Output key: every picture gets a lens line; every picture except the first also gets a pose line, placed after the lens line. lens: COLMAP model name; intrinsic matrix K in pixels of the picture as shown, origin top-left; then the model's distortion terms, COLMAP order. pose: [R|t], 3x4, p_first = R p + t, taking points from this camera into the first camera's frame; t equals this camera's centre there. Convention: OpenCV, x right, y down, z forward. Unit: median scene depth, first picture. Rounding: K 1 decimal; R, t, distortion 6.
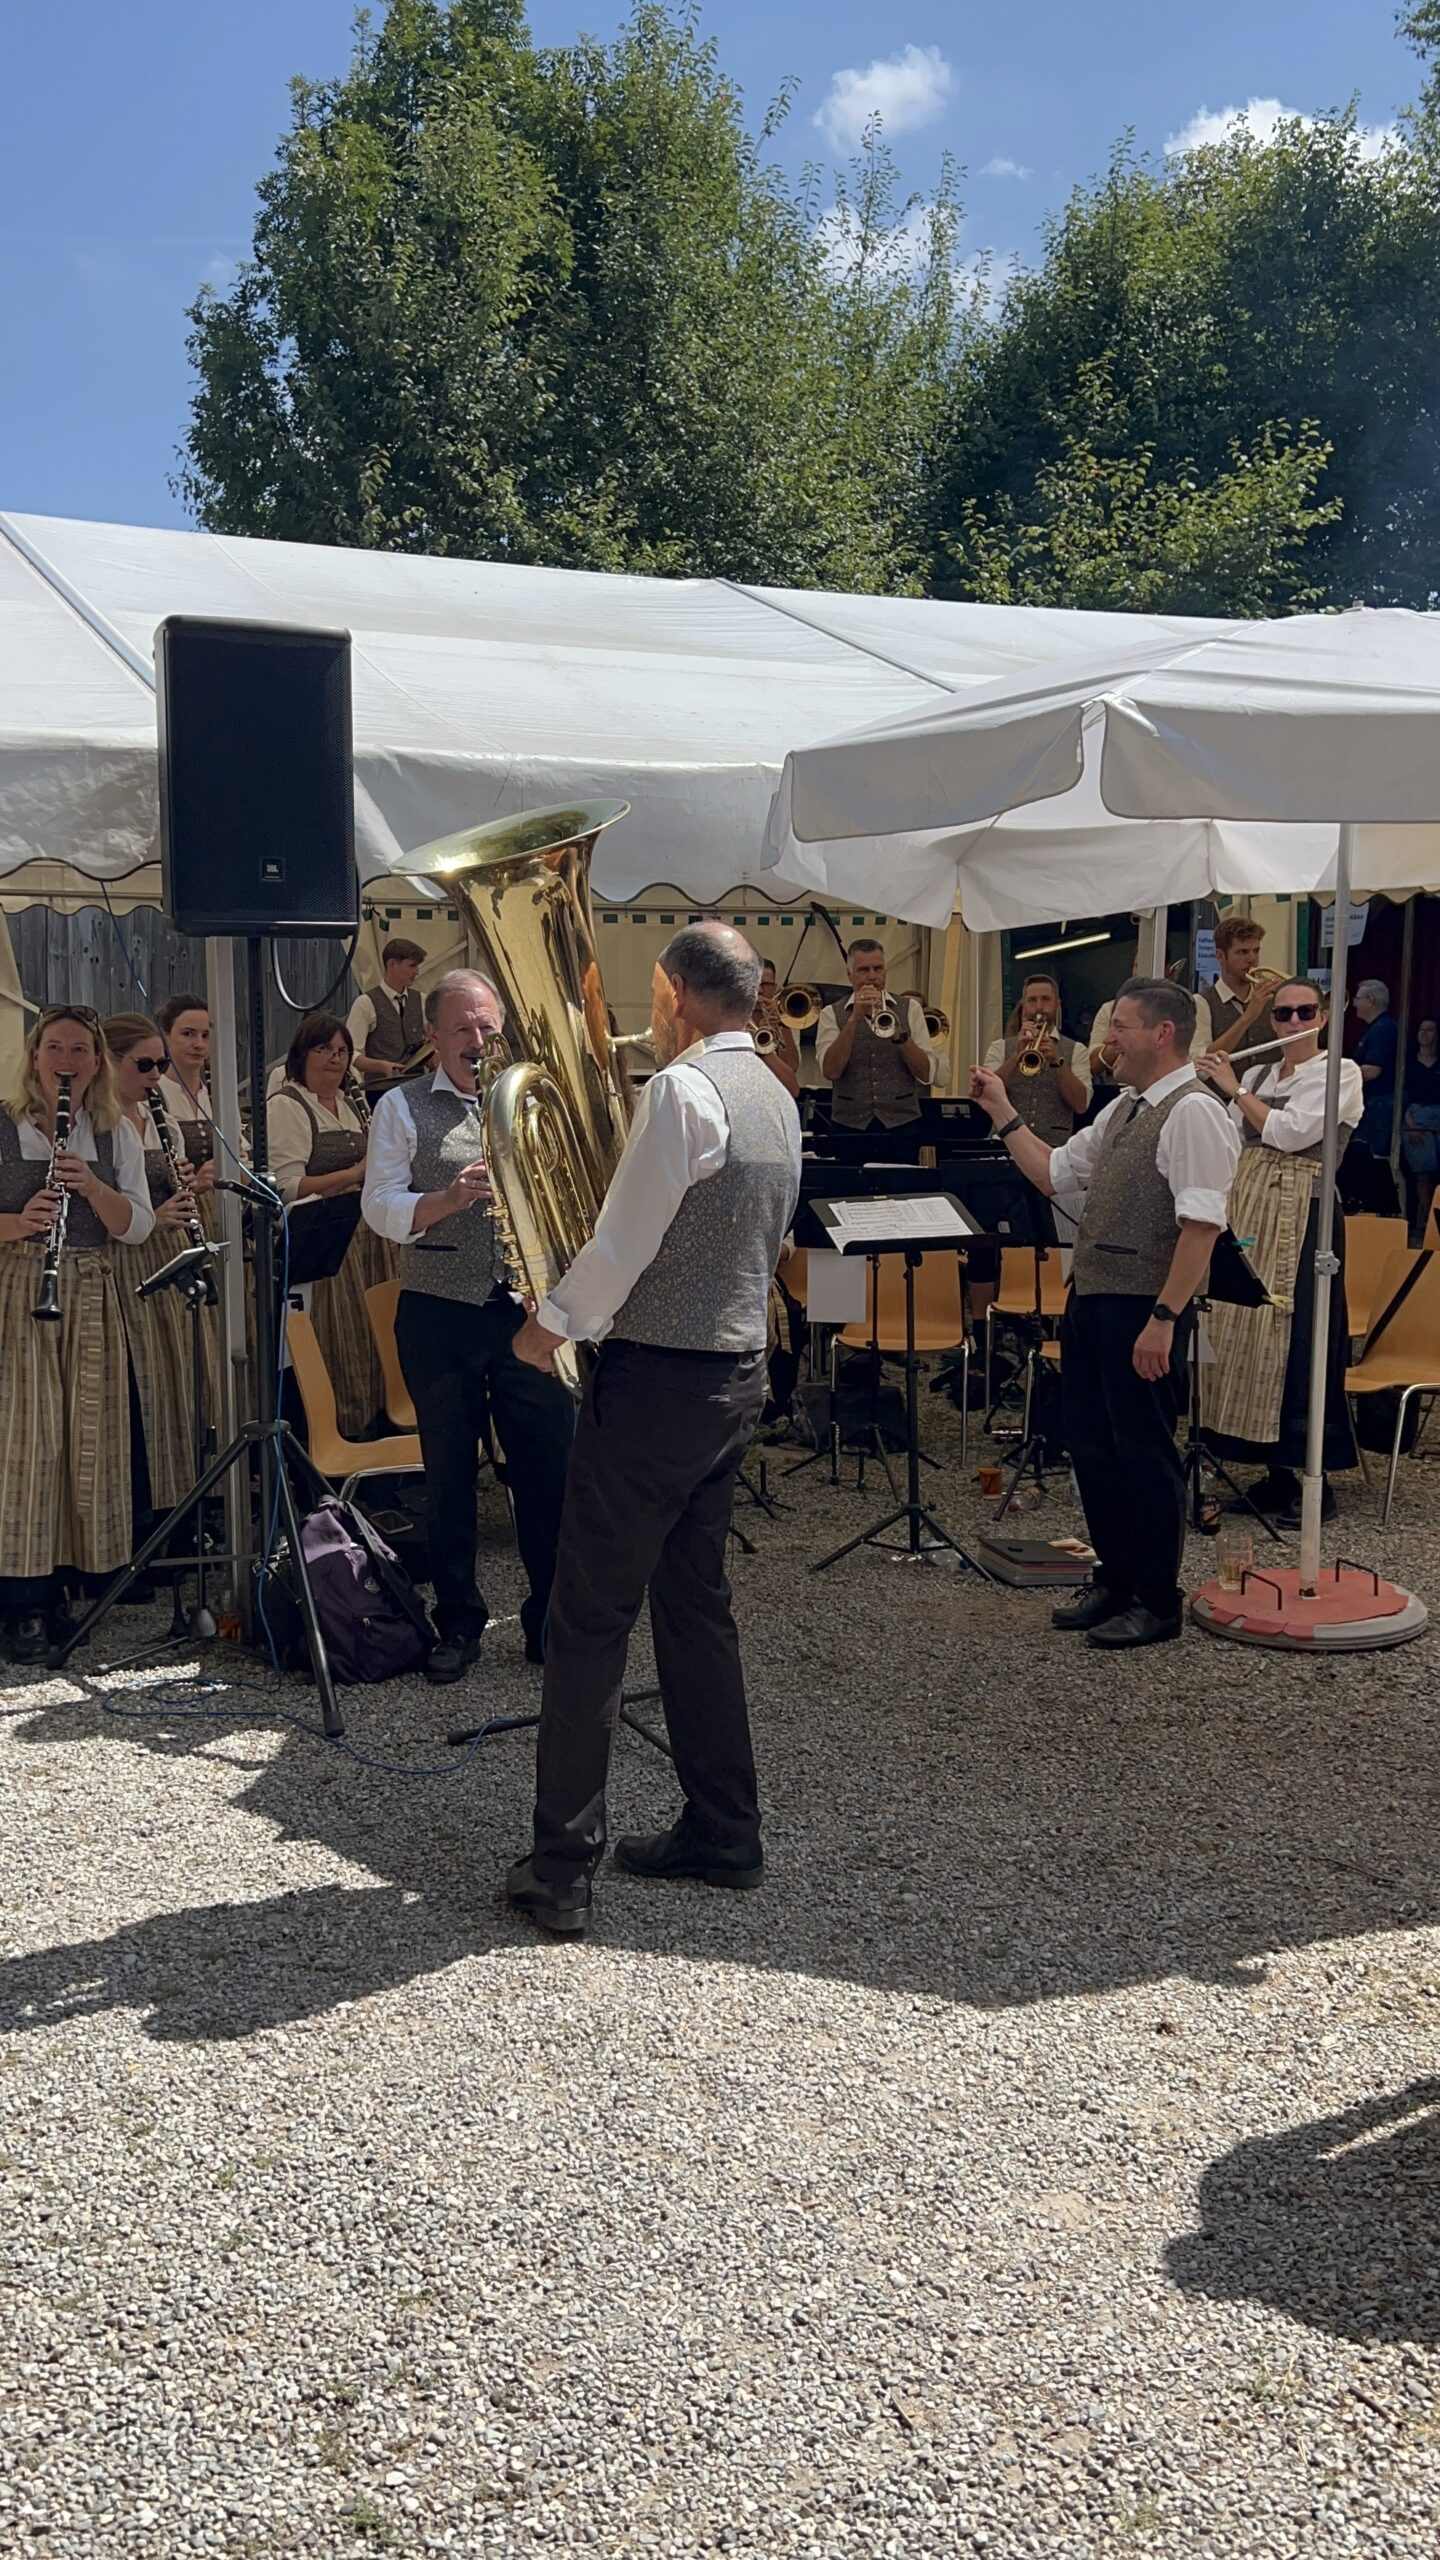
lens RADIAL K [[2323.1, 0, 720.0], [0, 2323.1, 1280.0], [0, 0, 1]] dist [0.054569, -0.080999]
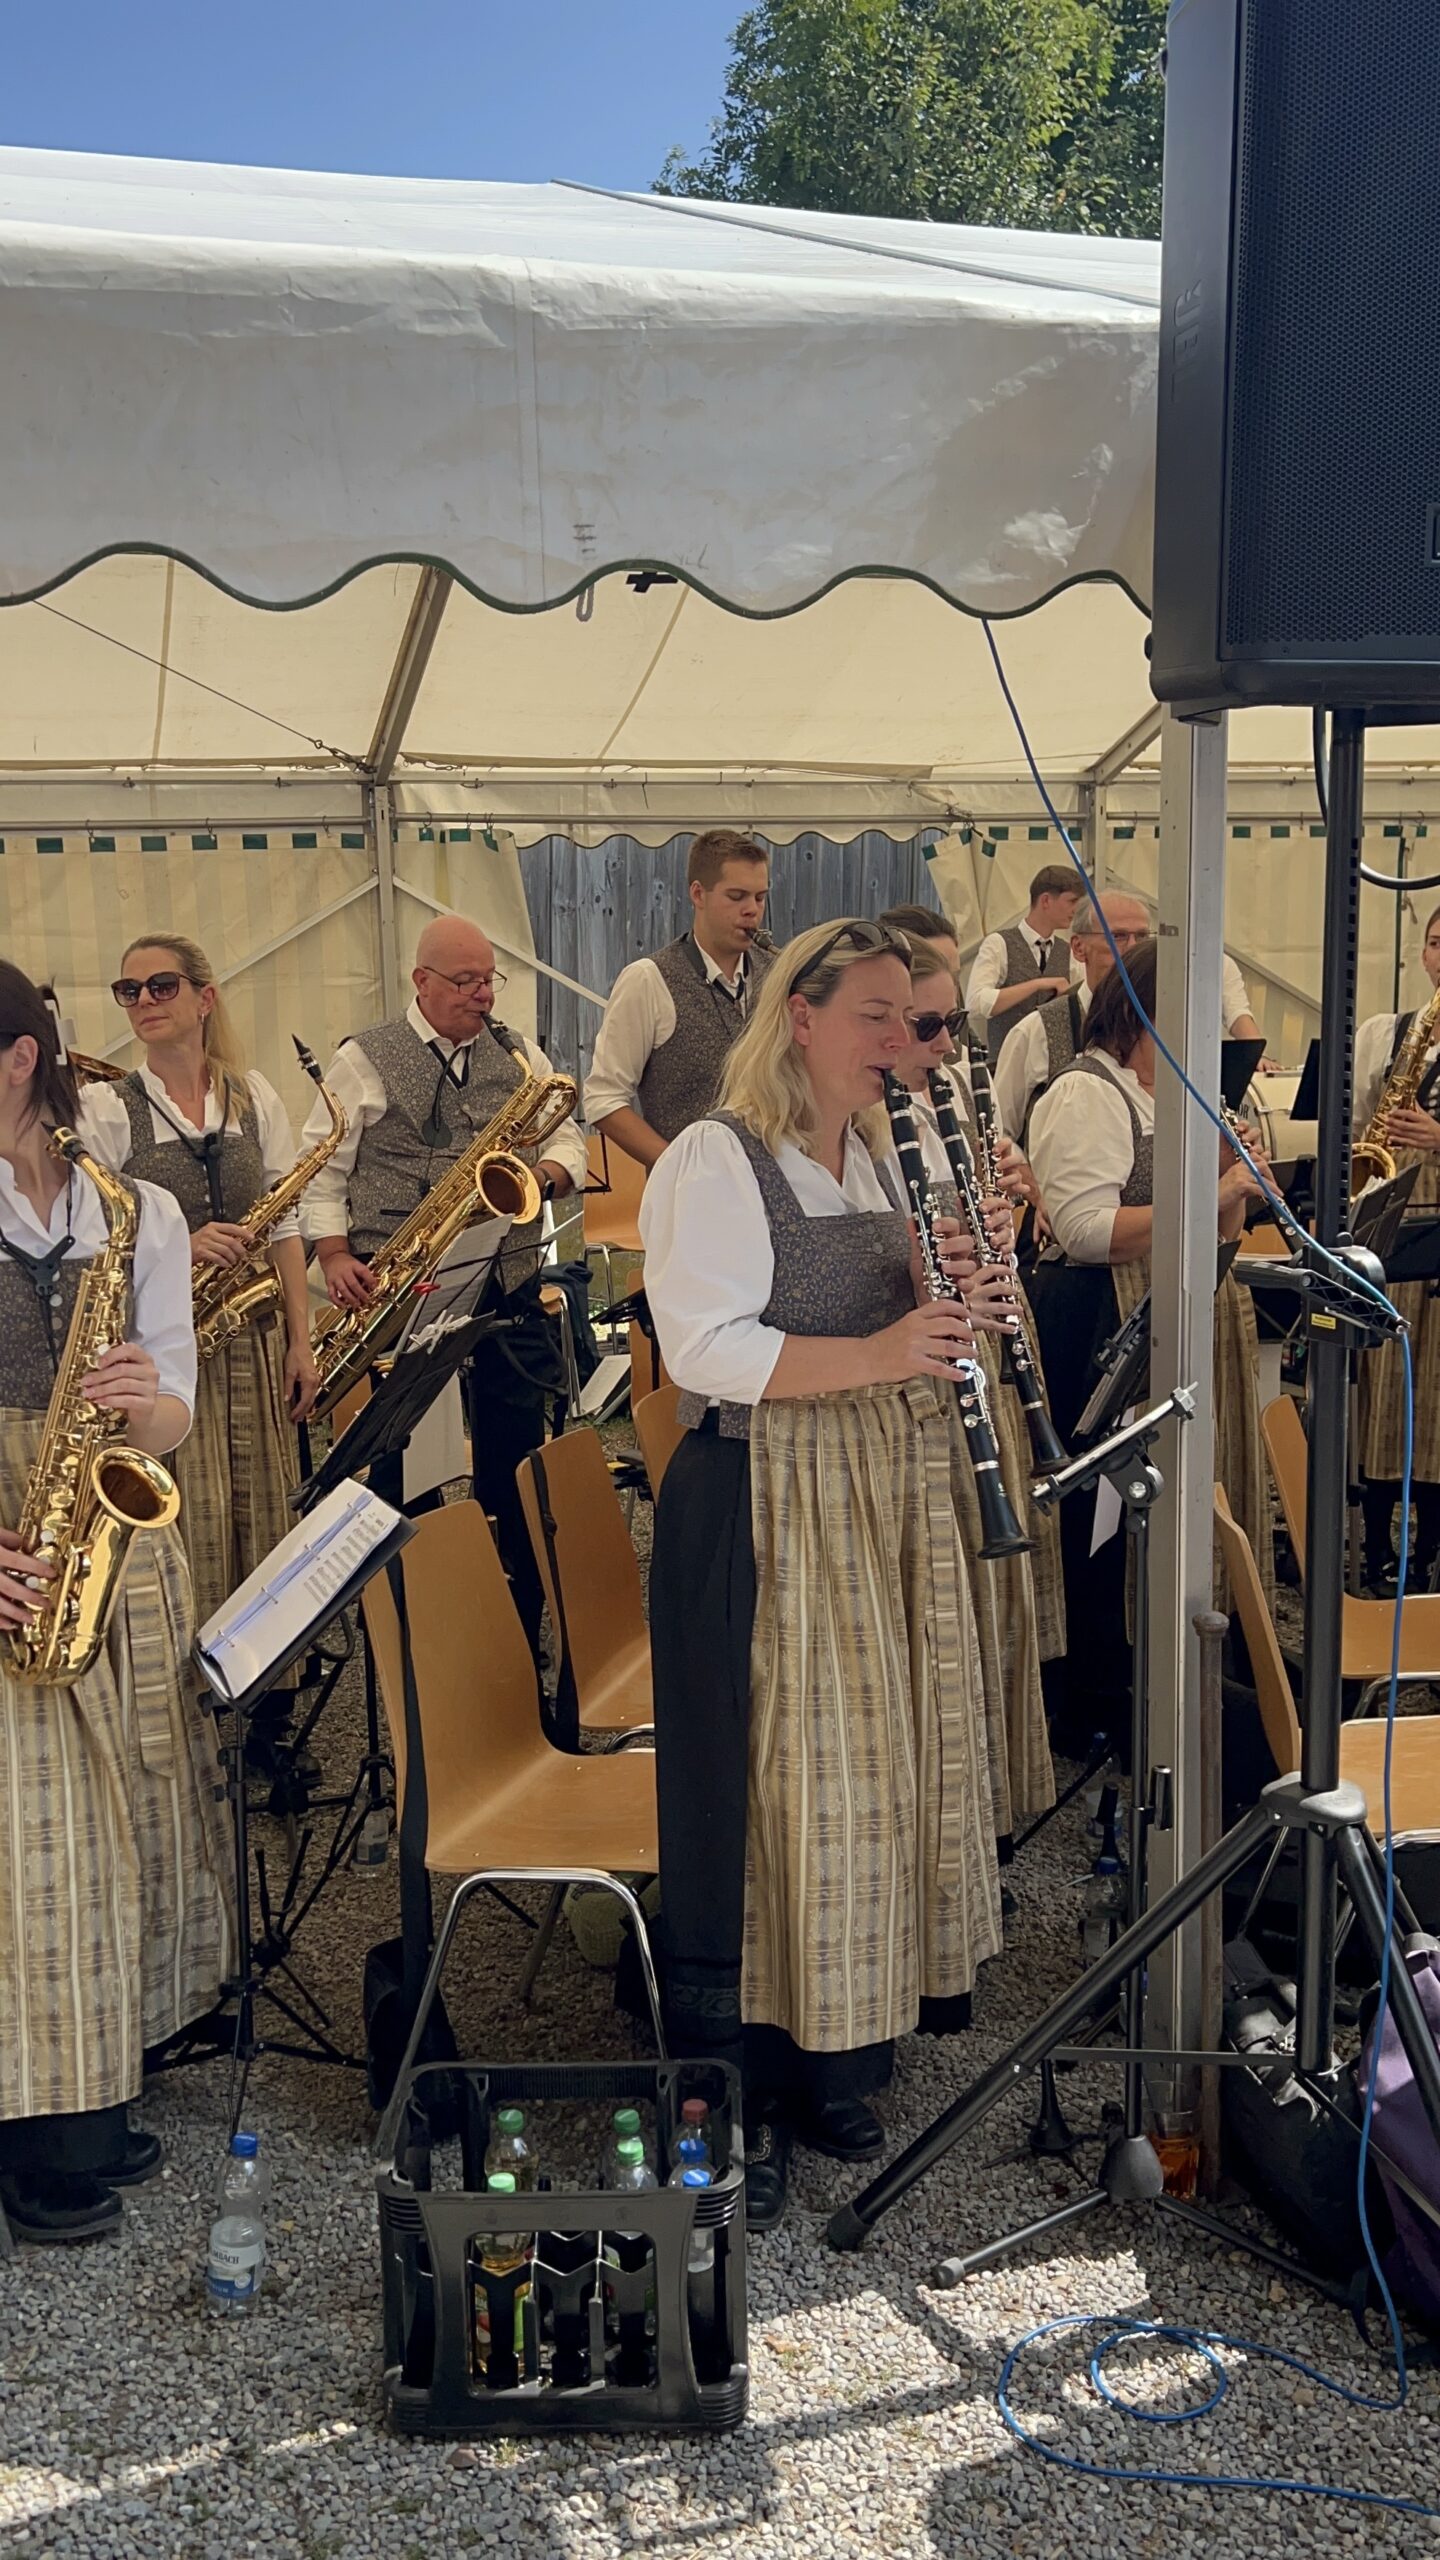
lens RADIAL K [[2386.3, 0, 667.0], [0, 2386.3, 1333.0], [0, 0, 1]] dist [0.060327, -0.088844]
pose [[0.981842, 0.008235, -0.189519, -0.094773], [-0.003095, 0.999620, 0.027399, -0.016935], [0.189673, -0.026315, 0.981495, 0.208148]]
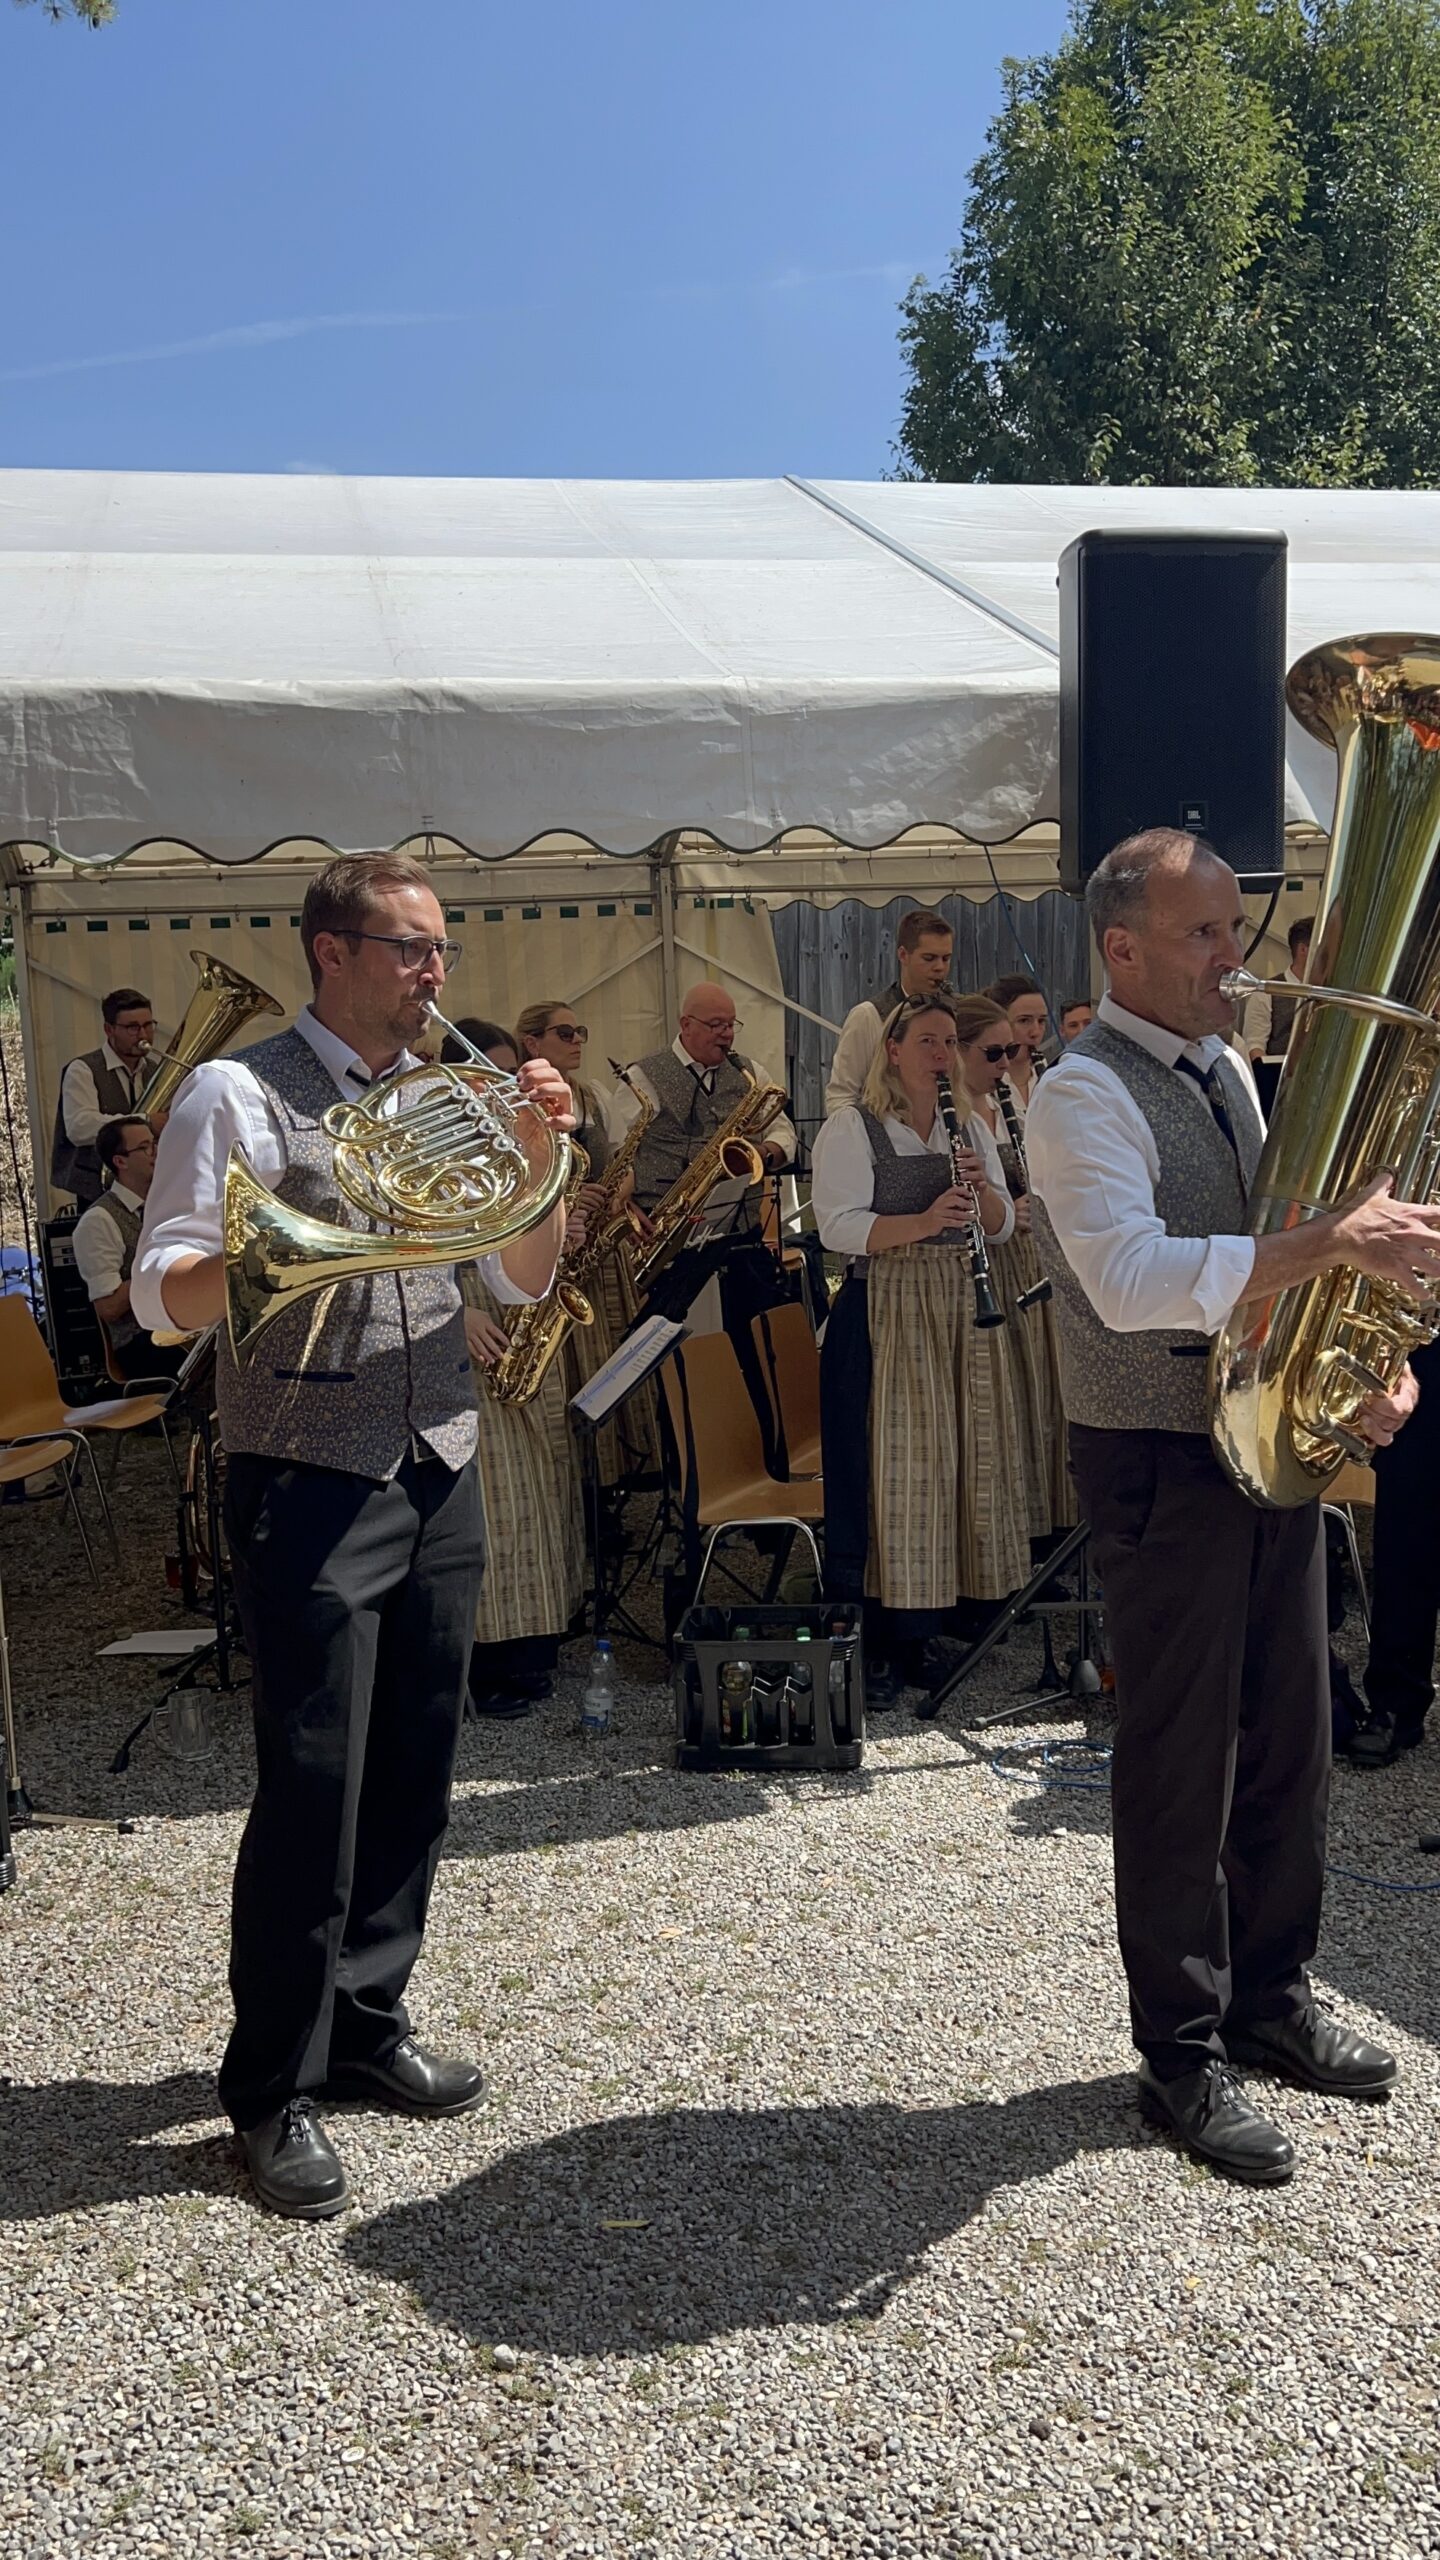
lens RADIAL K [[2323.1, 0, 720.0], [0, 2323.1, 1280.0], [0, 0, 1]] dist [0.054569, -0.080999]
pose [[0.960195, 0.000300, -0.279329, -0.045343], [0.000148, 0.999999, 0.001581, -0.002278], [0.279329, -0.001559, 0.960194, 0.045646]]
